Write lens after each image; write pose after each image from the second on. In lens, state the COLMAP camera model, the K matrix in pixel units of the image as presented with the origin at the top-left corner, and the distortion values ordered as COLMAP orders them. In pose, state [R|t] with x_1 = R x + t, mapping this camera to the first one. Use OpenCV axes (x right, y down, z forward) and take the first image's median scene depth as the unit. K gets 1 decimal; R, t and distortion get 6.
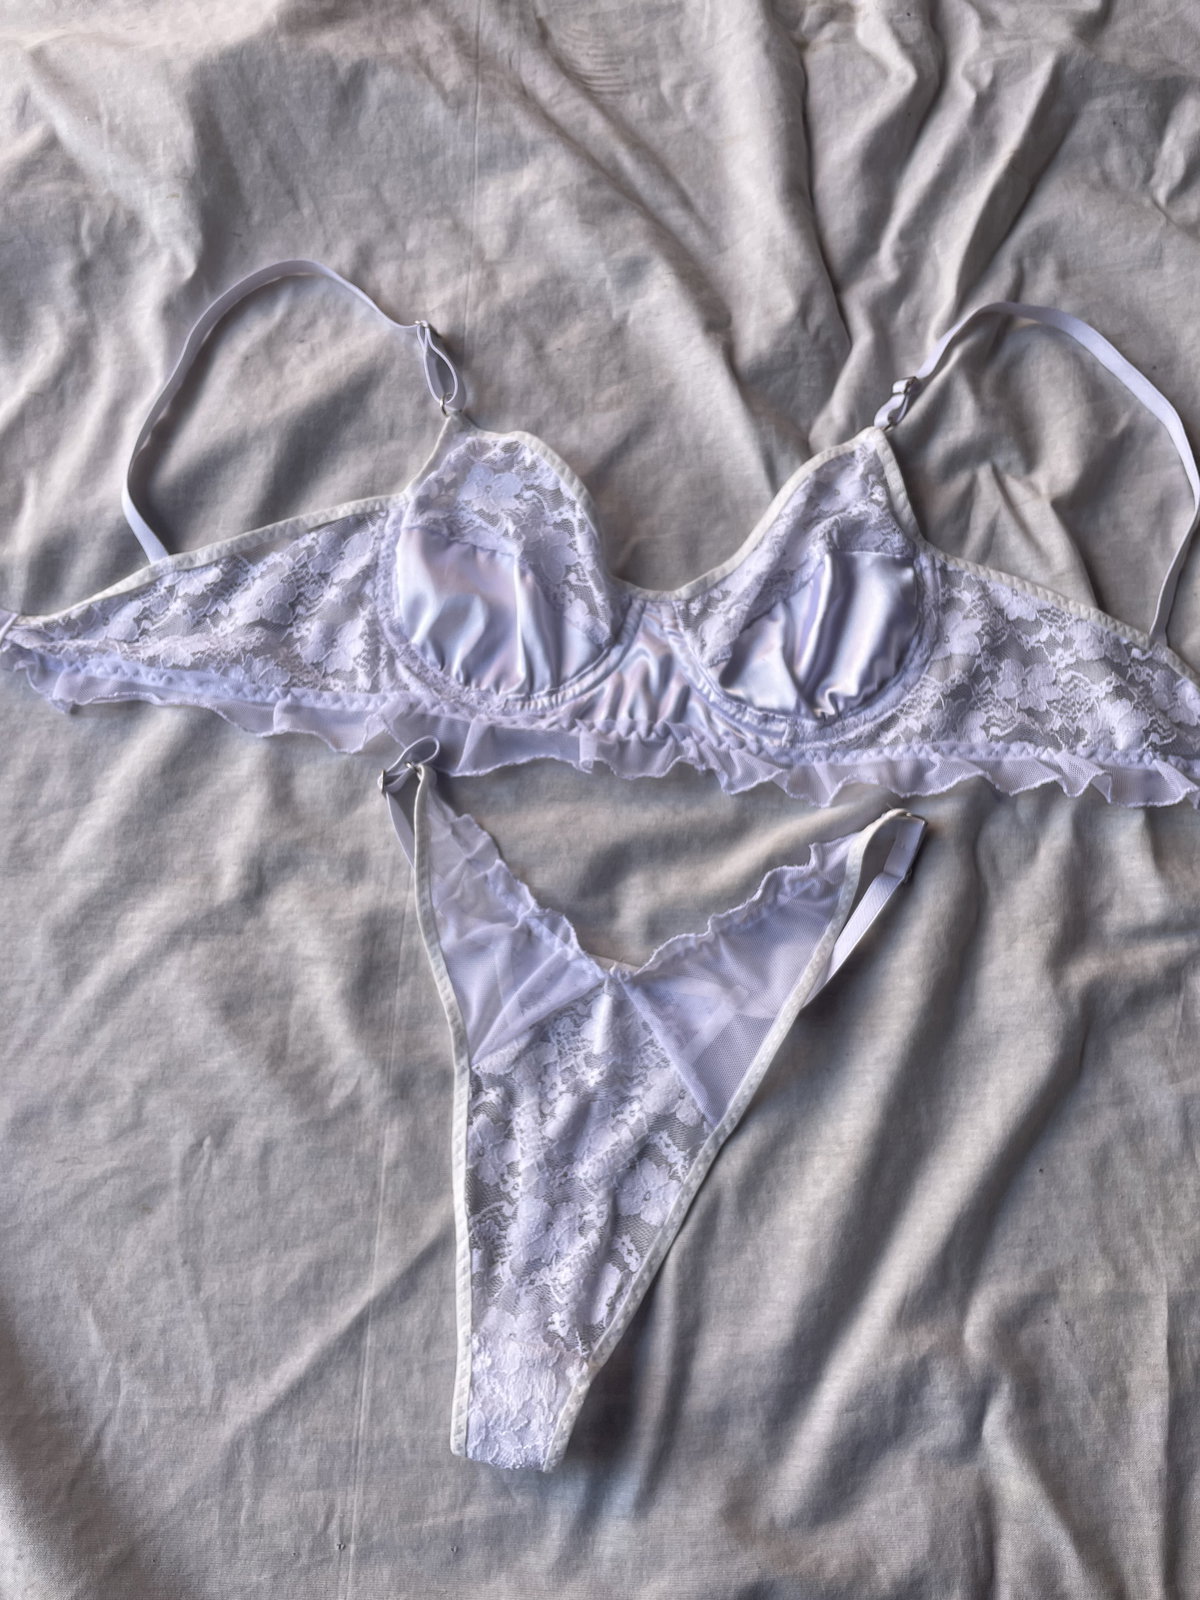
lens RADIAL K [[1230.0, 0, 600.0], [0, 1230.0, 800.0], [0, 0, 1]] dist [0.082600, -0.132812]
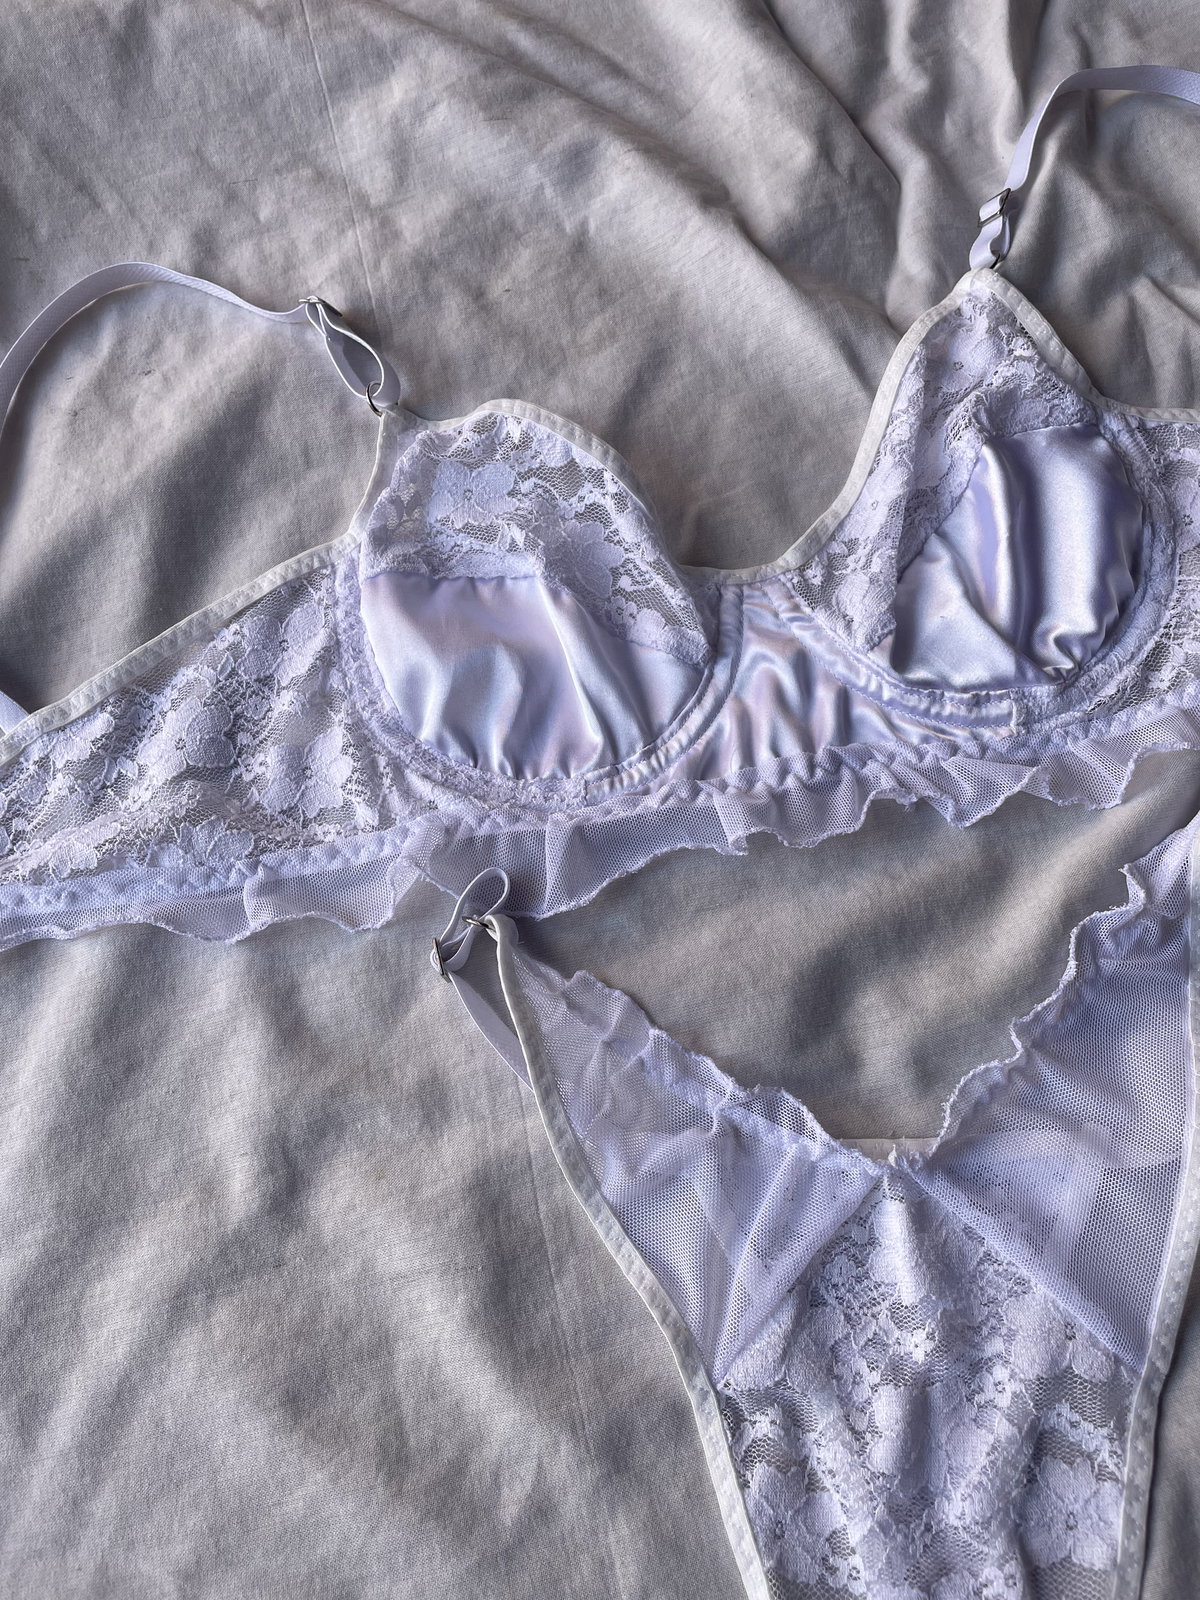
lens RADIAL K [[1230.0, 0, 600.0], [0, 1230.0, 800.0], [0, 0, 1]] dist [0.082600, -0.132812]
pose [[0.961539, -0.272956, 0.030622, -0.090257], [0.274498, 0.958877, -0.072148, -0.023307], [-0.009670, 0.077778, 0.996924, 0.349720]]
